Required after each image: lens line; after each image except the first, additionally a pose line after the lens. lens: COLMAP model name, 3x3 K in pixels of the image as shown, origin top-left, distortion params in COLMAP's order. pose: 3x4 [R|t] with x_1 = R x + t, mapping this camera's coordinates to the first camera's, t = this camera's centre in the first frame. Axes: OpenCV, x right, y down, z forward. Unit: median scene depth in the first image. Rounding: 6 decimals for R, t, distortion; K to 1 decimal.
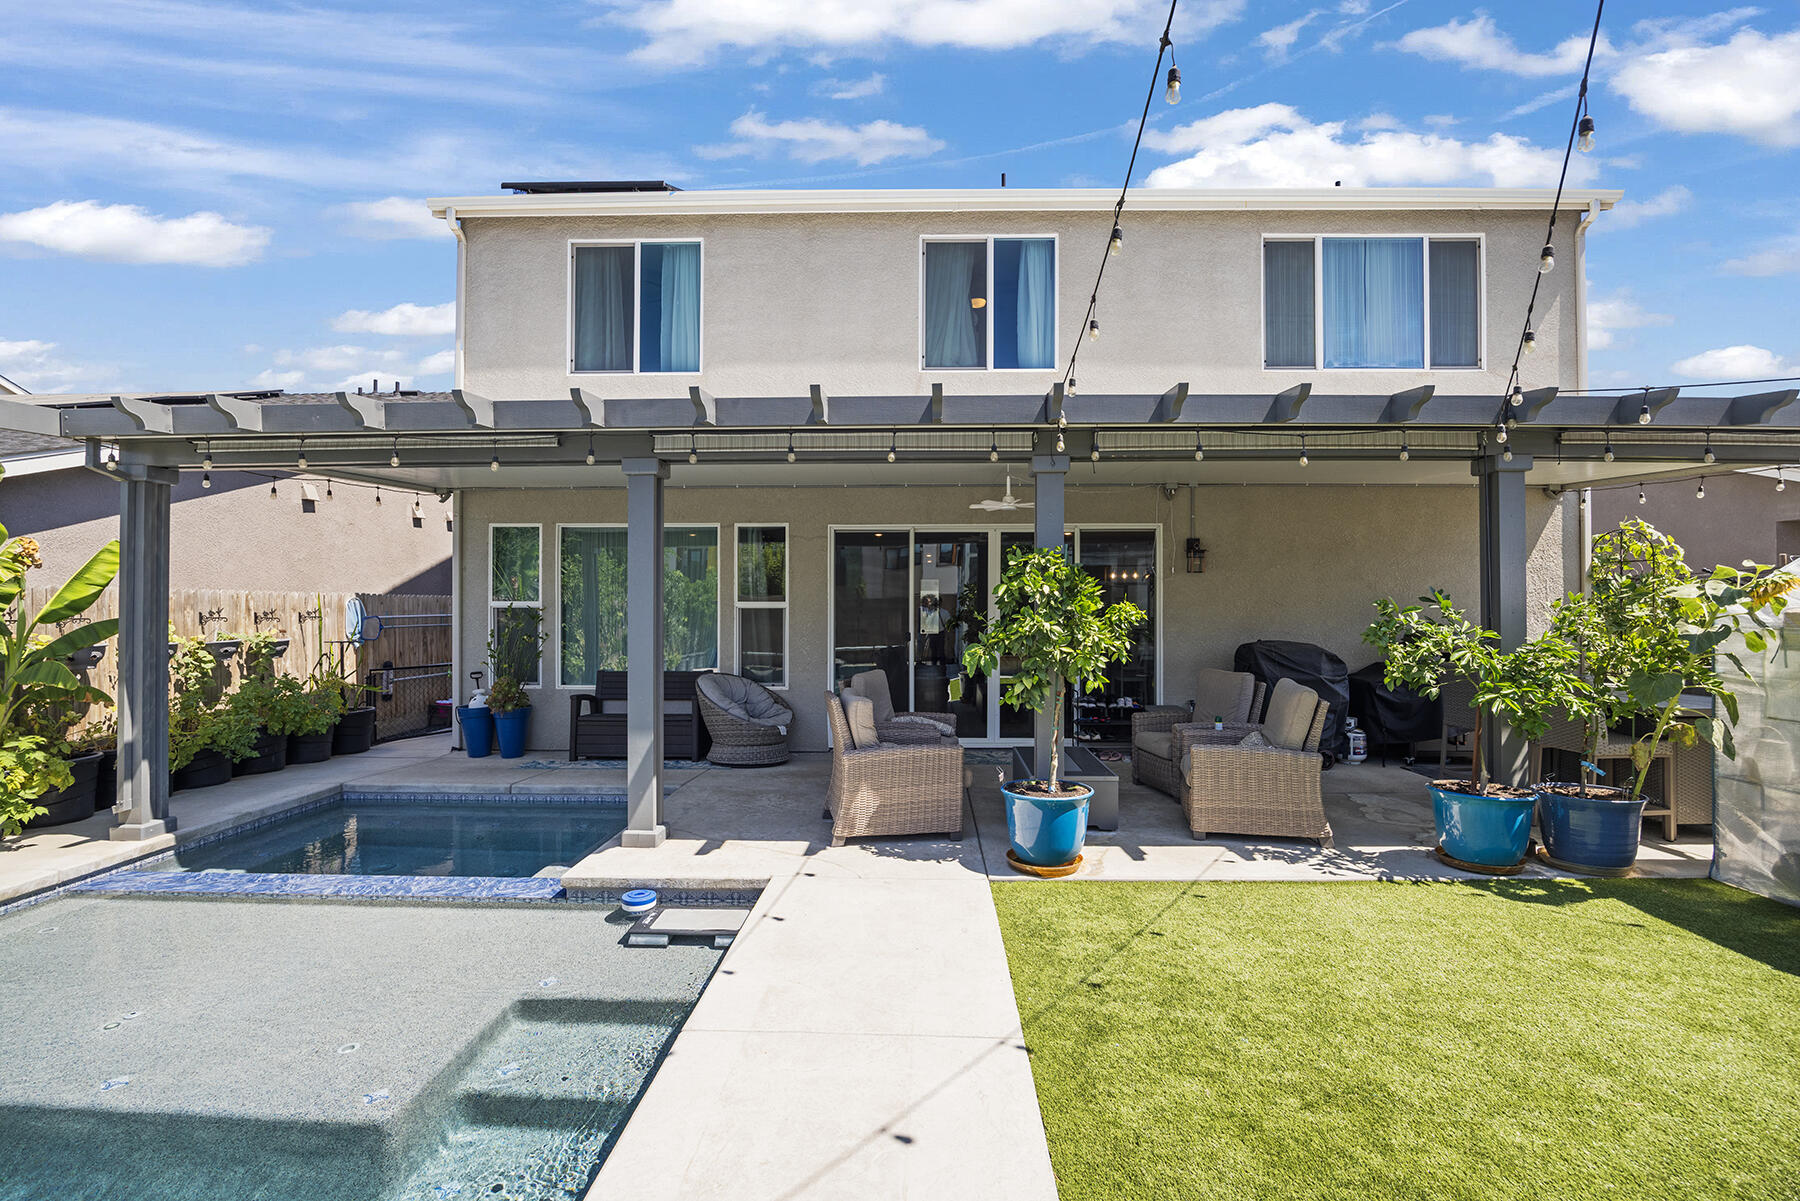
lens RADIAL K [[797.1, 0, 889.4], [0, 797.1, 600.6], [0, 0, 1]] dist [-0.002104, -0.000477]
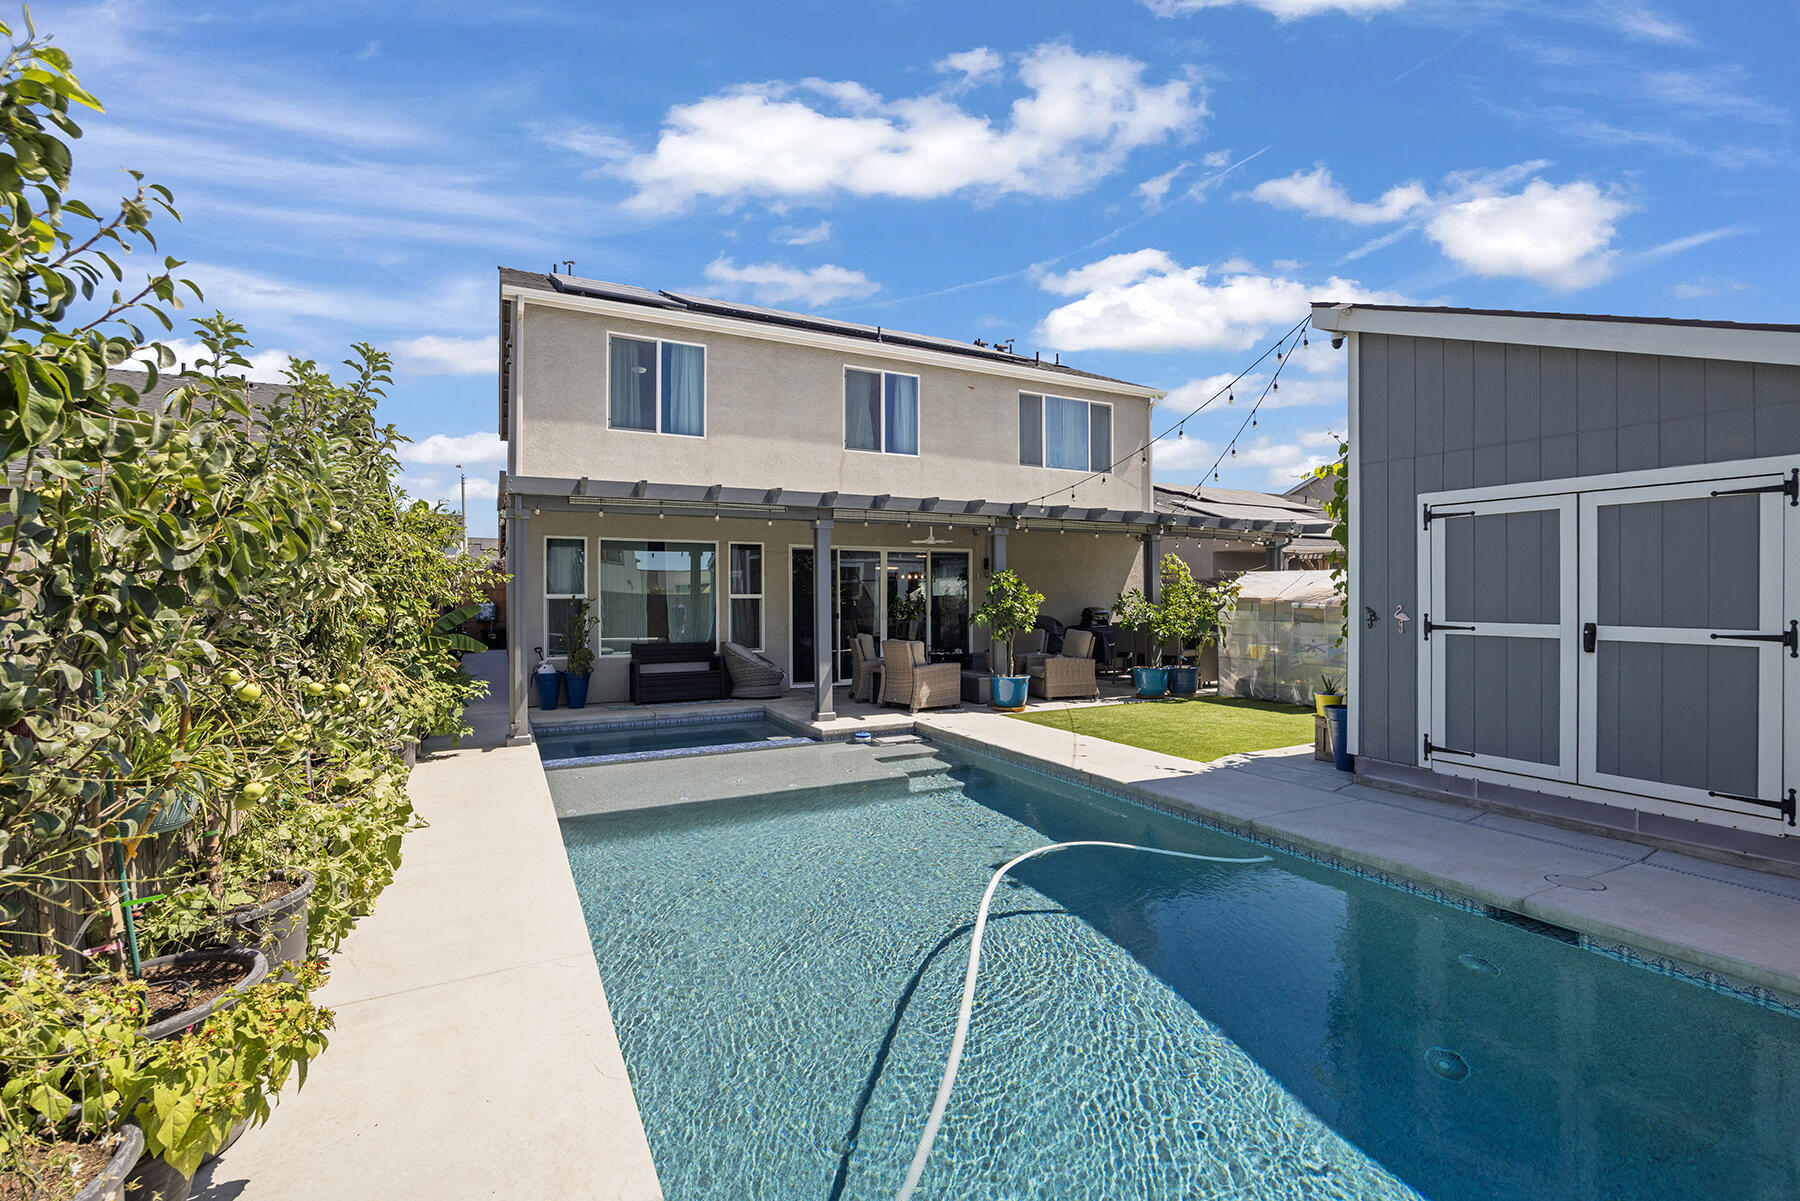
lens RADIAL K [[797.1, 0, 889.4], [0, 797.1, 600.6], [0, 0, 1]] dist [-0.002104, -0.000477]
pose [[0.885418, -0.006823, 0.464745, -0.630668], [0.001185, 0.999922, 0.012422, -0.005949], [-0.464793, -0.010448, 0.885357, -0.462394]]
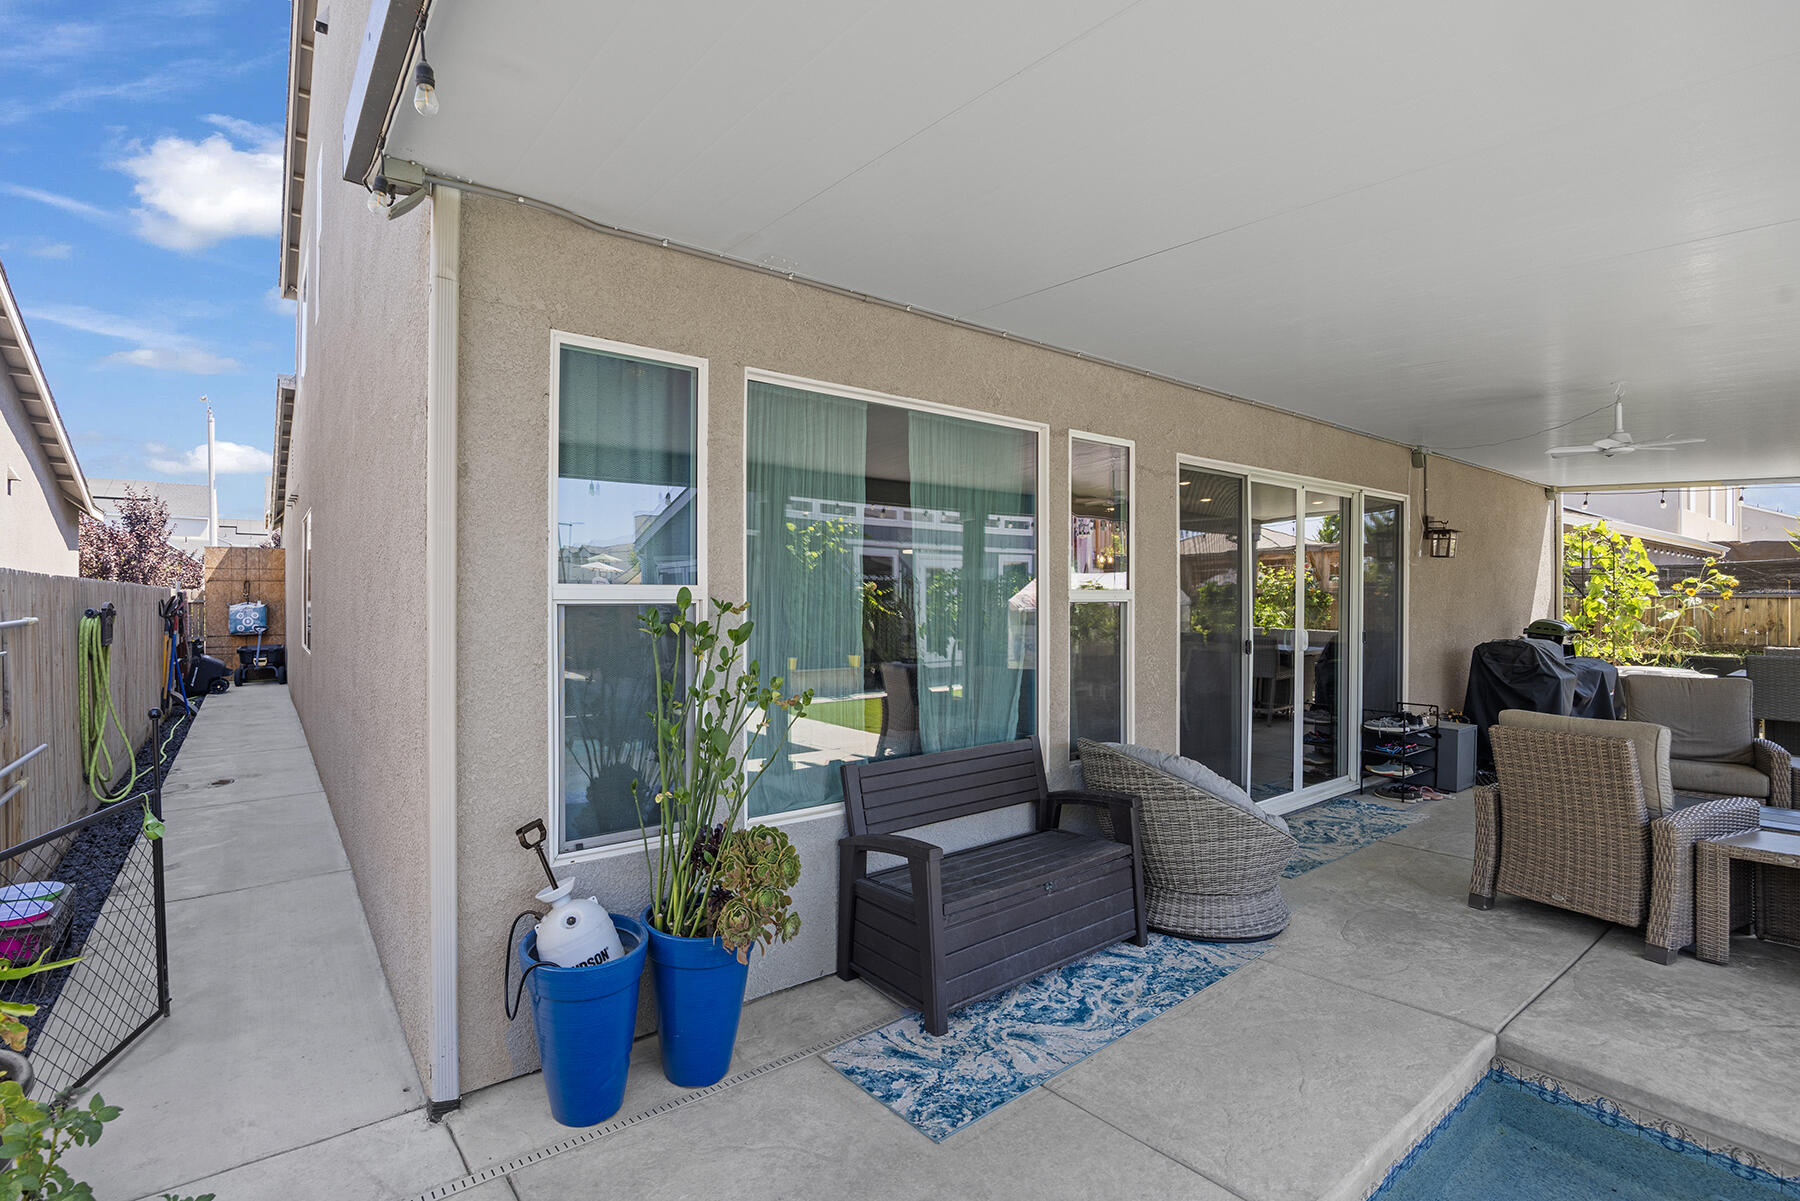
lens RADIAL K [[803.0, 0, 853.5], [0, 803.0, 599.4], [0, 0, 1]] dist [-0.000662, 0.000076]
pose [[0.787833, -0.002239, 0.615884, -0.620898], [-0.004730, 0.999942, 0.009686, 0.001787], [-0.615870, -0.010544, 0.787777, 0.701743]]
